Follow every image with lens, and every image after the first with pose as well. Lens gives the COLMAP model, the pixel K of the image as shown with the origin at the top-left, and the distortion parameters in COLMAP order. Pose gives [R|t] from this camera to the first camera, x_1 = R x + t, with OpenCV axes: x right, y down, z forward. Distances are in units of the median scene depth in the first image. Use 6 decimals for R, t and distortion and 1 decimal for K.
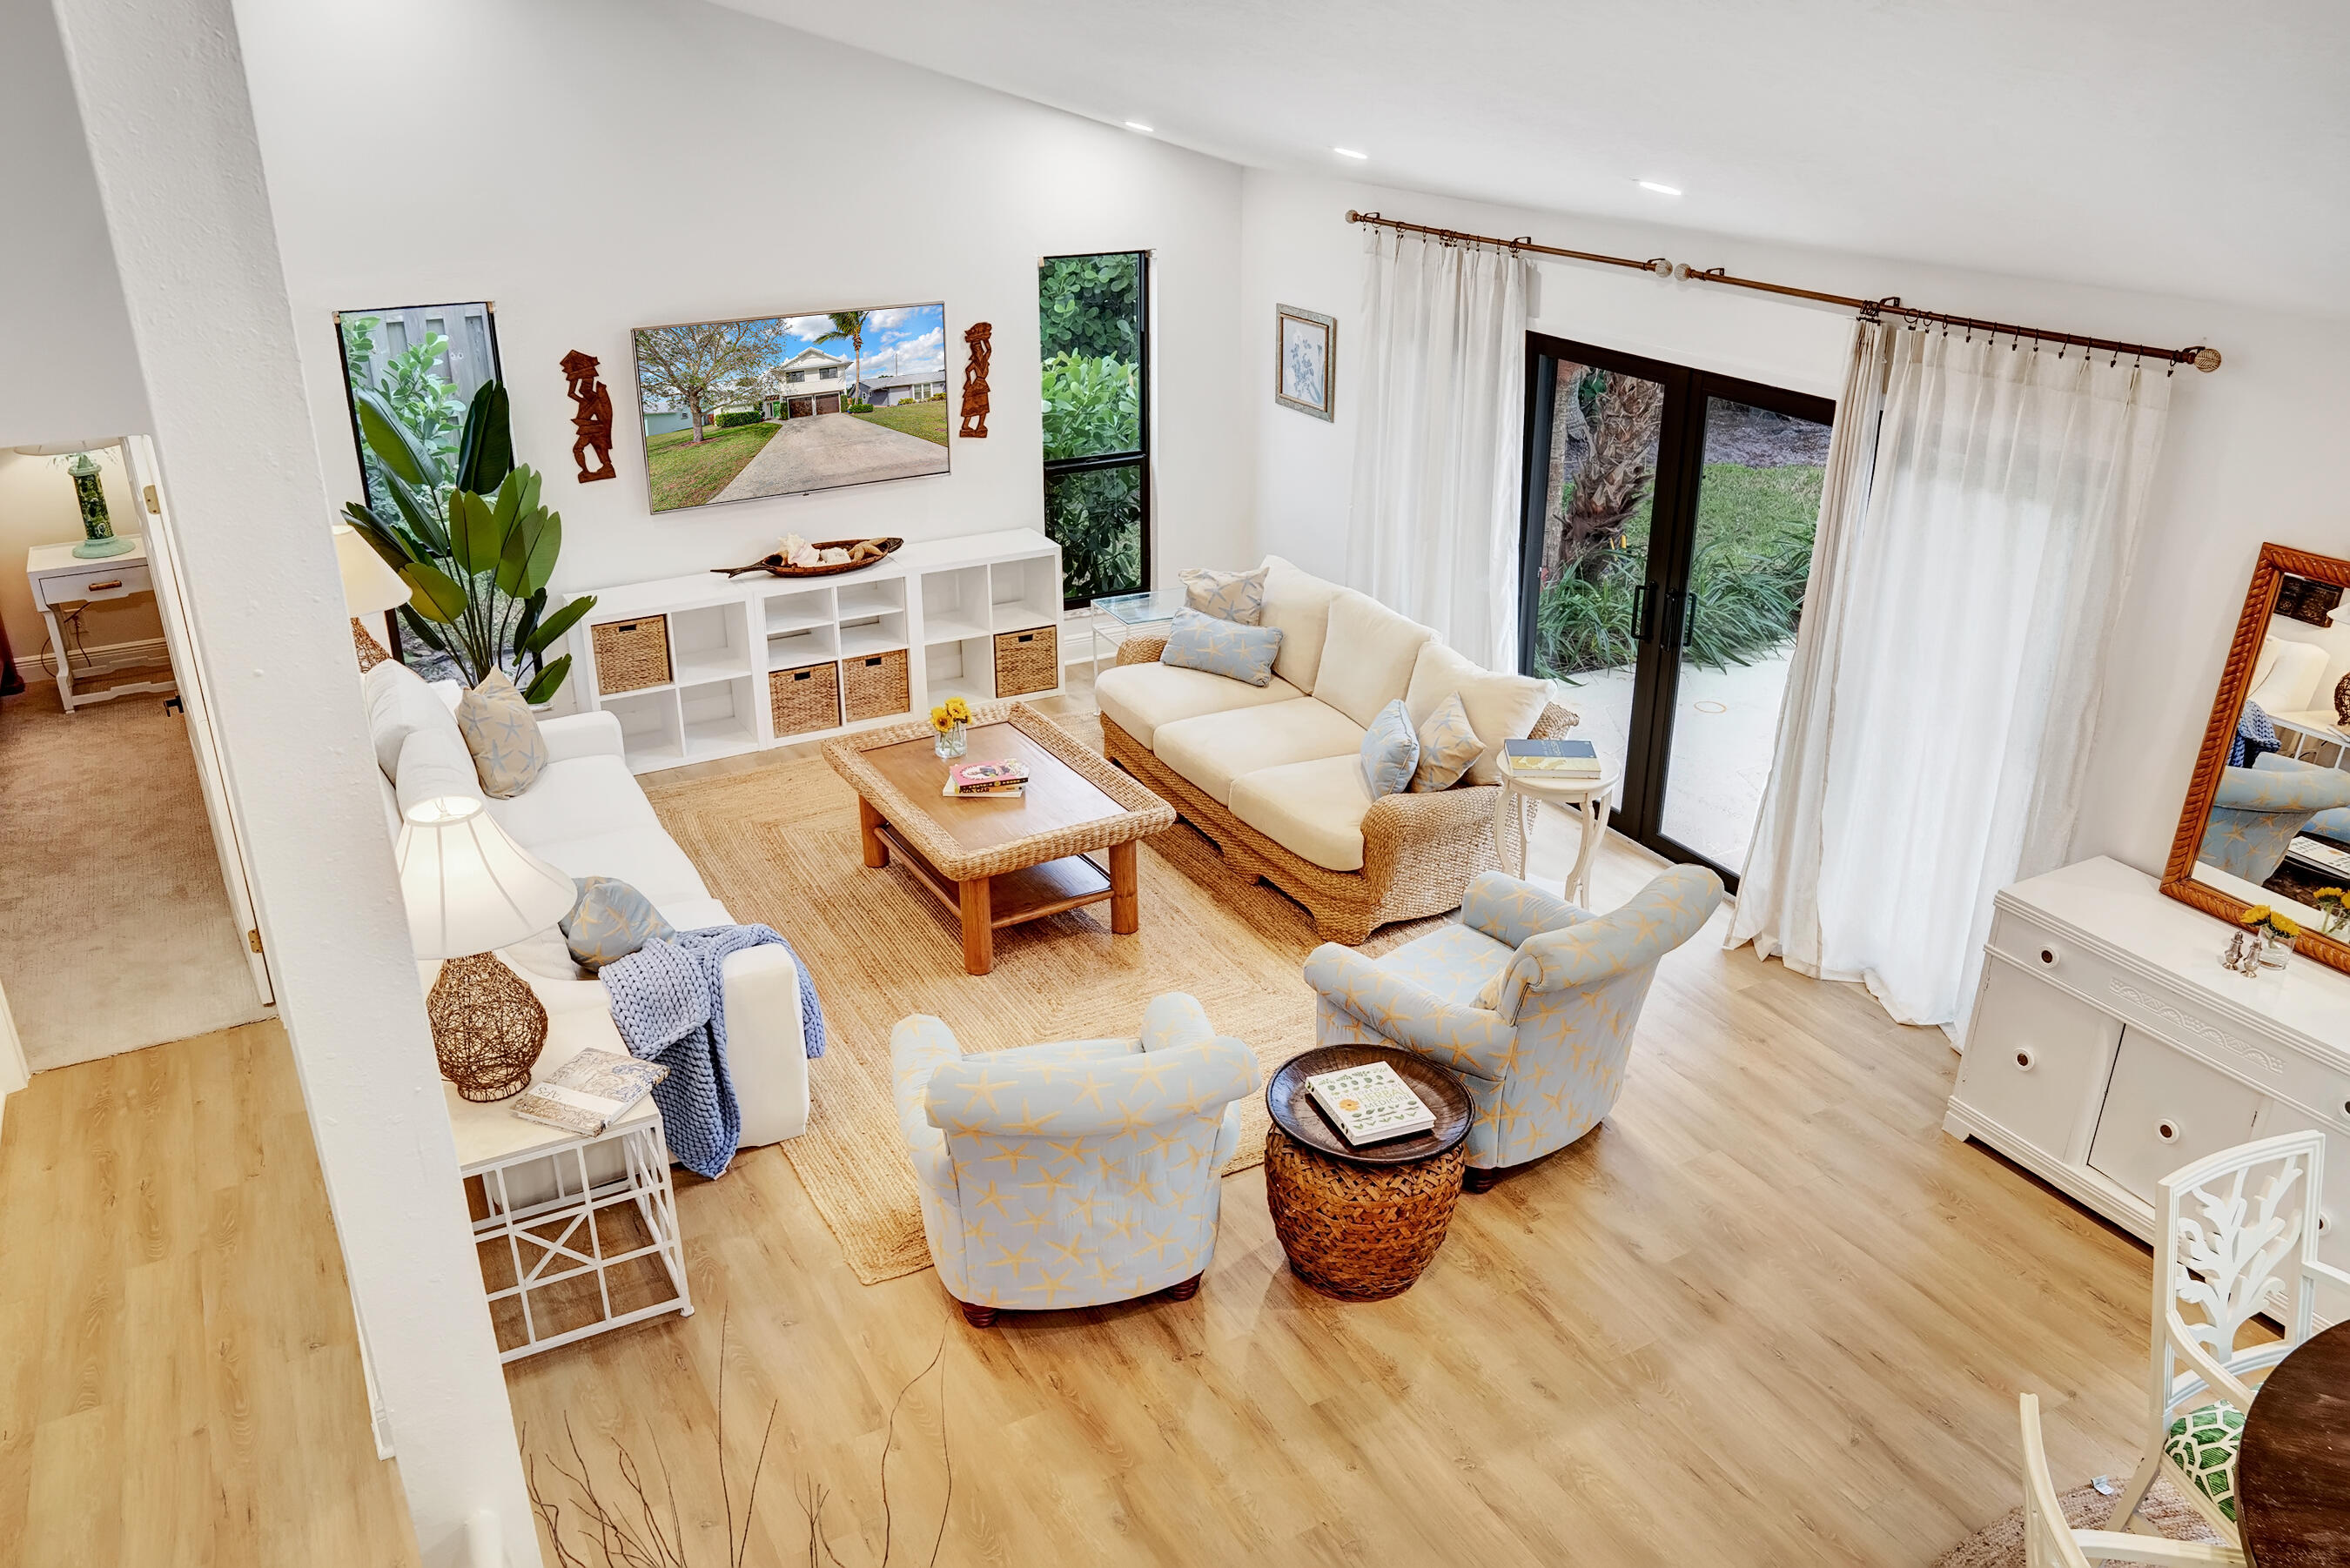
lens RADIAL K [[1769.7, 0, 1161.1], [0, 1769.7, 771.7], [0, 0, 1]] dist [-0.075519, 0.048276]
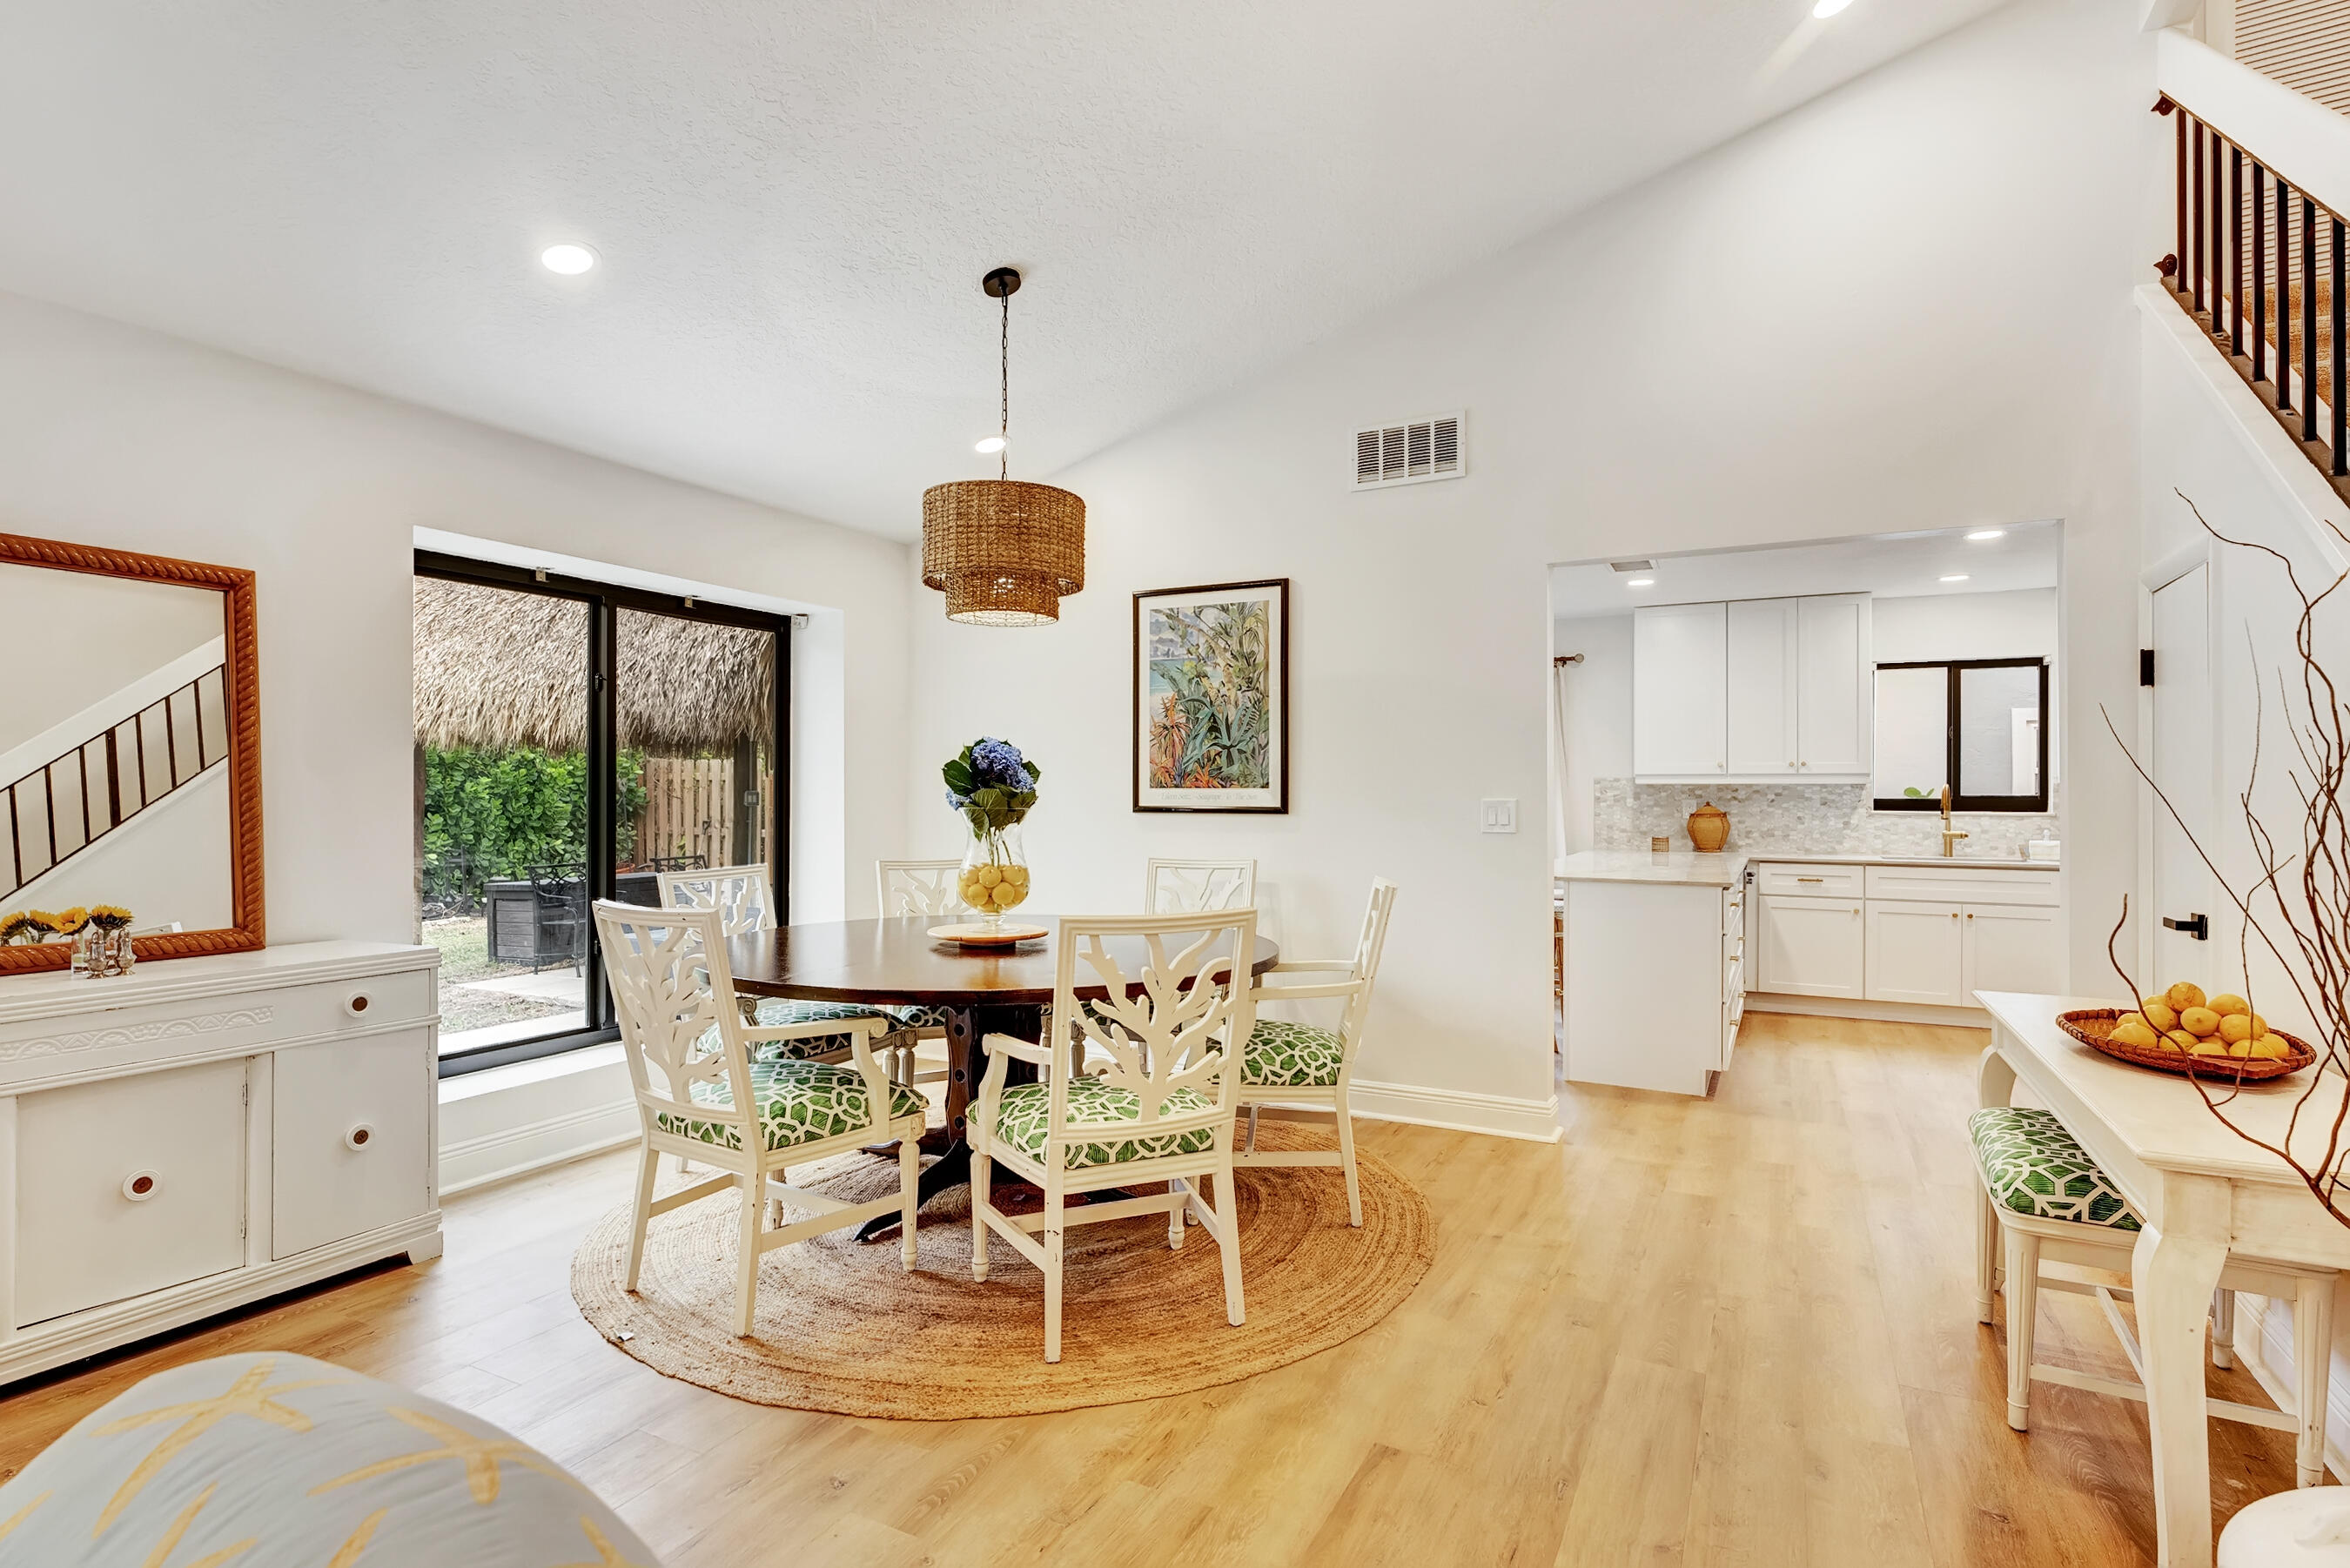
lens RADIAL K [[1157.9, 0, 1178.4], [0, 1157.9, 790.5], [0, 0, 1]] dist [-0.013861, -0.000653]
pose [[-0.558253, 0.002050, 0.829668, -0.117477], [0.325564, 0.920332, 0.216786, 0.060073], [-0.763126, 0.391132, -0.514445, 0.650885]]
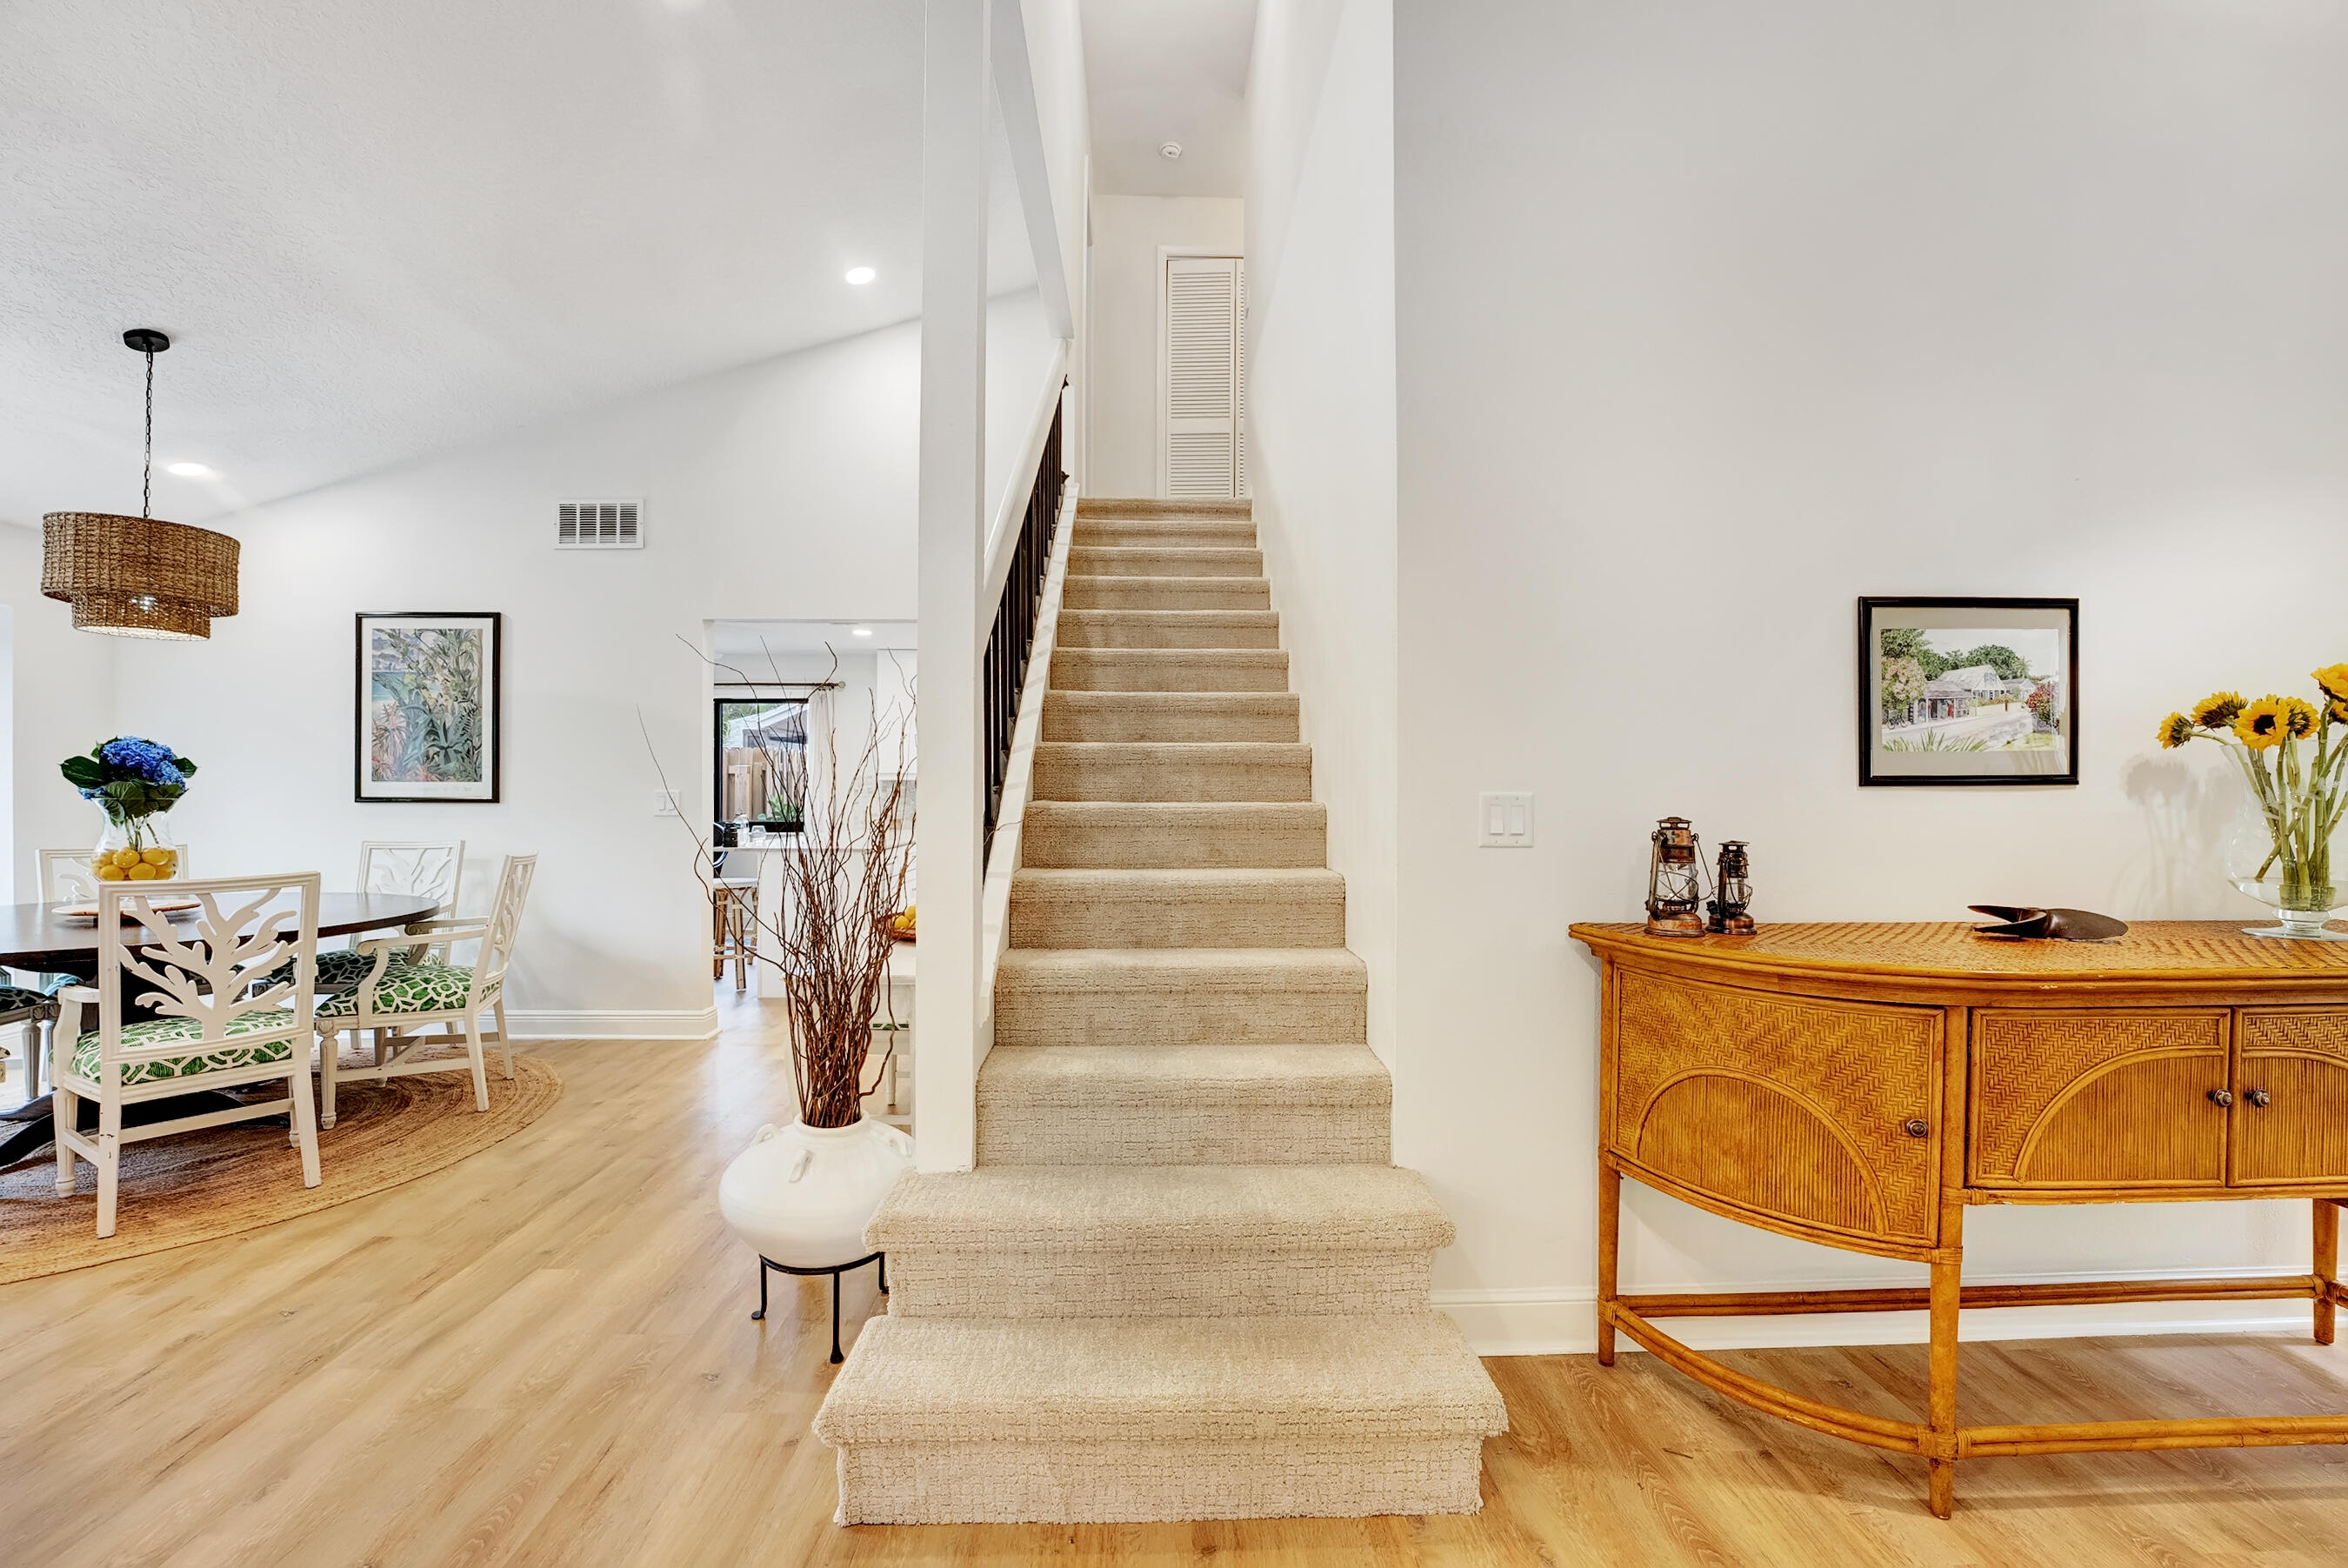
lens RADIAL K [[977.9, 0, 1167.9], [0, 977.9, 787.8], [0, 0, 1]] dist [-0.022684, 0.002120]
pose [[-0.891472, -0.002085, 0.453071, -0.374670], [0.175941, 0.919920, 0.350418, 0.071222], [-0.417519, 0.392102, -0.819716, 0.623732]]
